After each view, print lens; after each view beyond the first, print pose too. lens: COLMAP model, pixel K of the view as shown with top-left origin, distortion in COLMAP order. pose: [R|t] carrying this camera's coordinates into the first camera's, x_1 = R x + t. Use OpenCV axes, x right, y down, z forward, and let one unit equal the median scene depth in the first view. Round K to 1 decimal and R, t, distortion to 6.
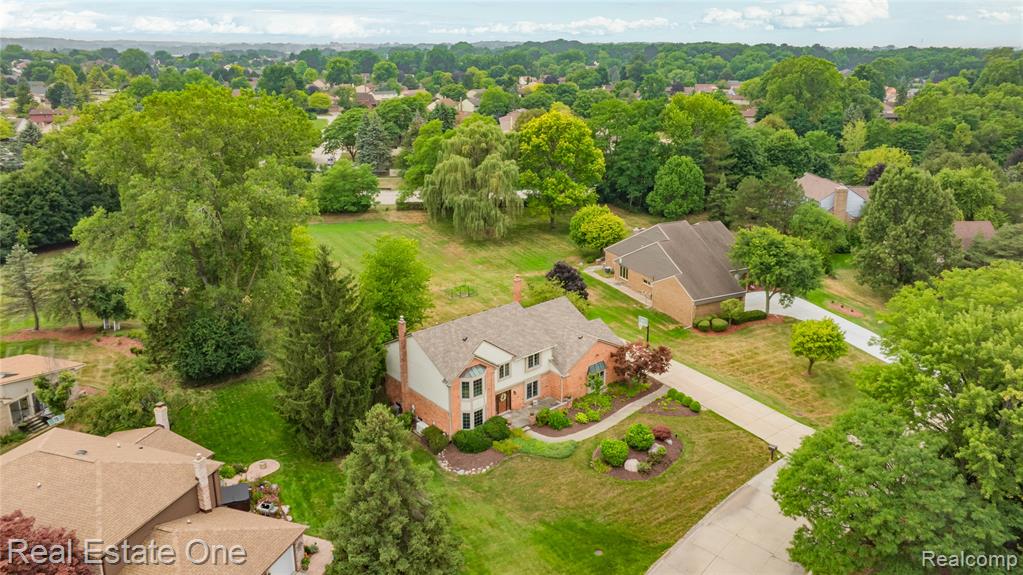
lens RADIAL K [[743.7, 0, 502.2], [0, 743.7, 285.2], [0, 0, 1]] dist [-0.021927, 0.003380]
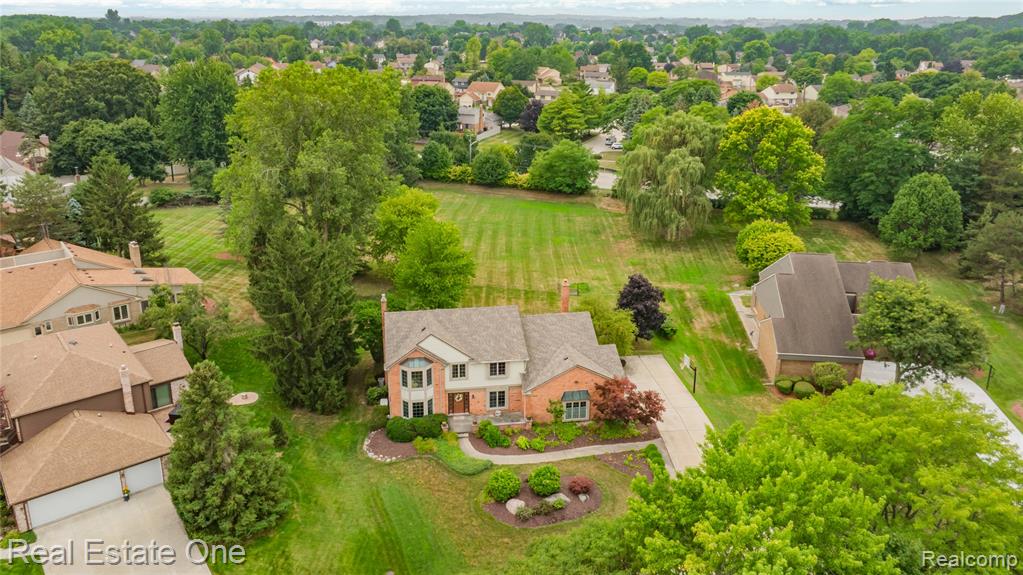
lens RADIAL K [[743.7, 0, 503.9], [0, 743.7, 290.4], [0, 0, 1]] dist [-0.021927, 0.003380]
pose [[0.828968, 0.192765, -0.525027, 0.429454], [-0.172606, 0.981081, 0.087677, -0.066127], [0.531995, 0.017941, 0.846558, 0.166755]]
